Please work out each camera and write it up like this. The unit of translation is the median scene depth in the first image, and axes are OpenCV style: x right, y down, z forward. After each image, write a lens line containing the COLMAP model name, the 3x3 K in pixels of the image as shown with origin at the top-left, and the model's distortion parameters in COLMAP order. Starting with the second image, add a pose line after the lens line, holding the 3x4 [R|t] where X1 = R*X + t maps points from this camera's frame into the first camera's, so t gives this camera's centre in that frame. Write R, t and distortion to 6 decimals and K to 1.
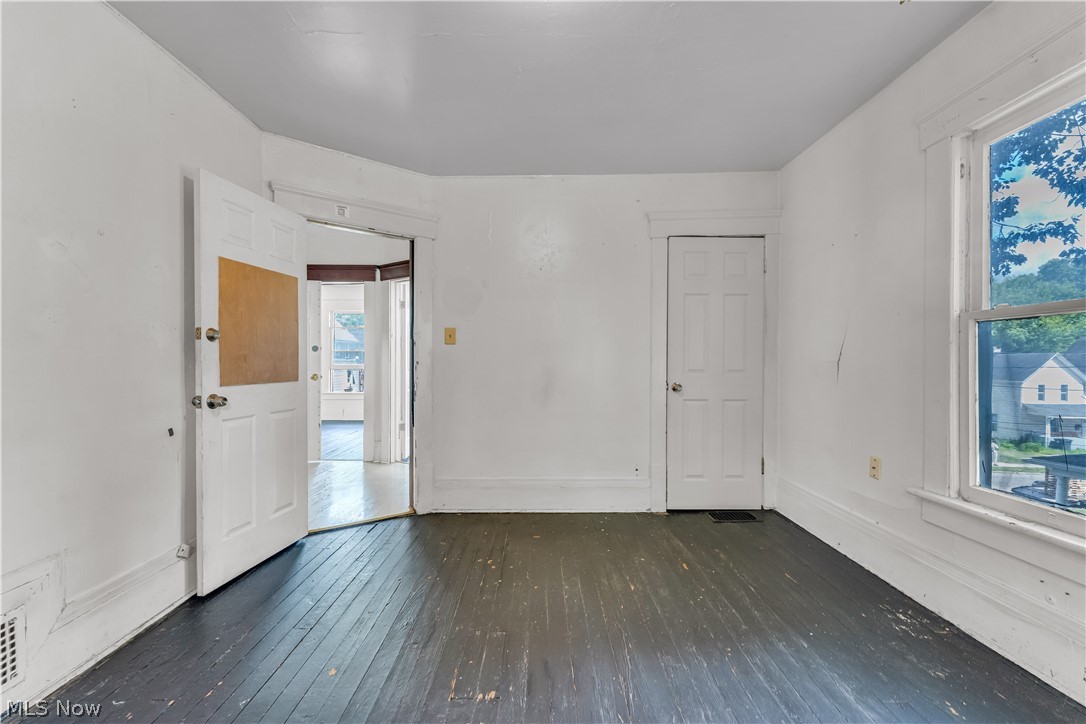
lens RADIAL K [[435.2, 0, 513.9], [0, 435.2, 362.7], [0, 0, 1]] dist [-0.000521, -0.000002]
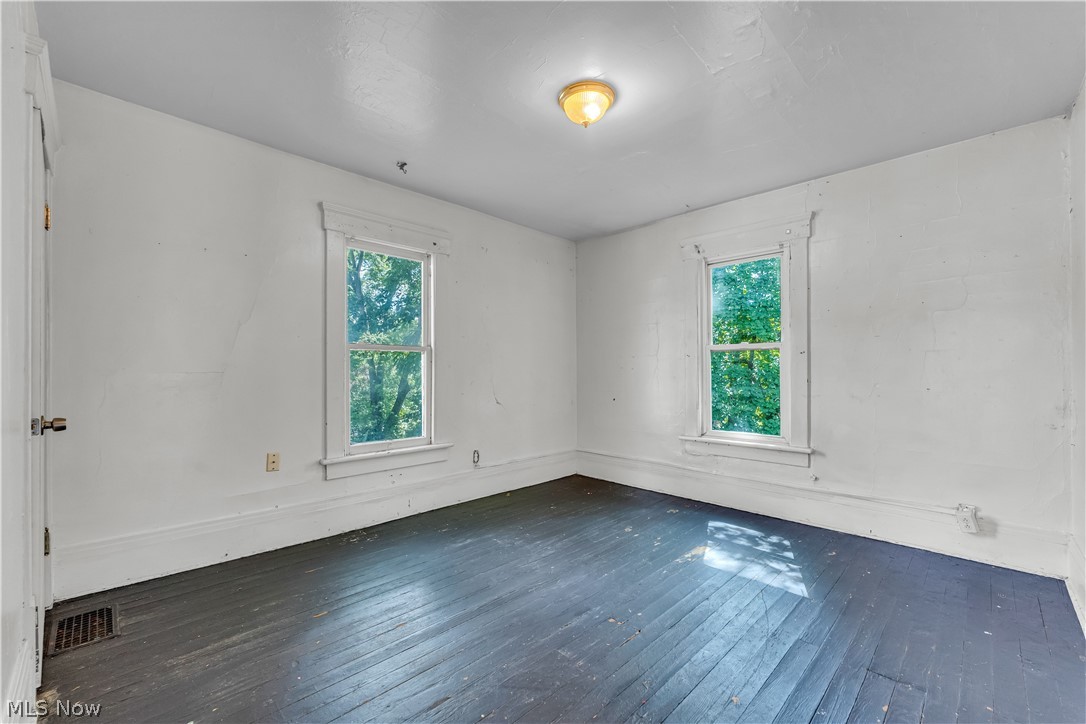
lens RADIAL K [[446.1, 0, 543.7], [0, 446.1, 369.6], [0, 0, 1]] dist [-0.002214, -0.000133]
pose [[-0.747500, 0.002513, 0.664257, -0.544428], [-0.000917, 0.999988, -0.004815, -0.005399], [-0.664261, -0.004208, -0.747489, 1.456449]]
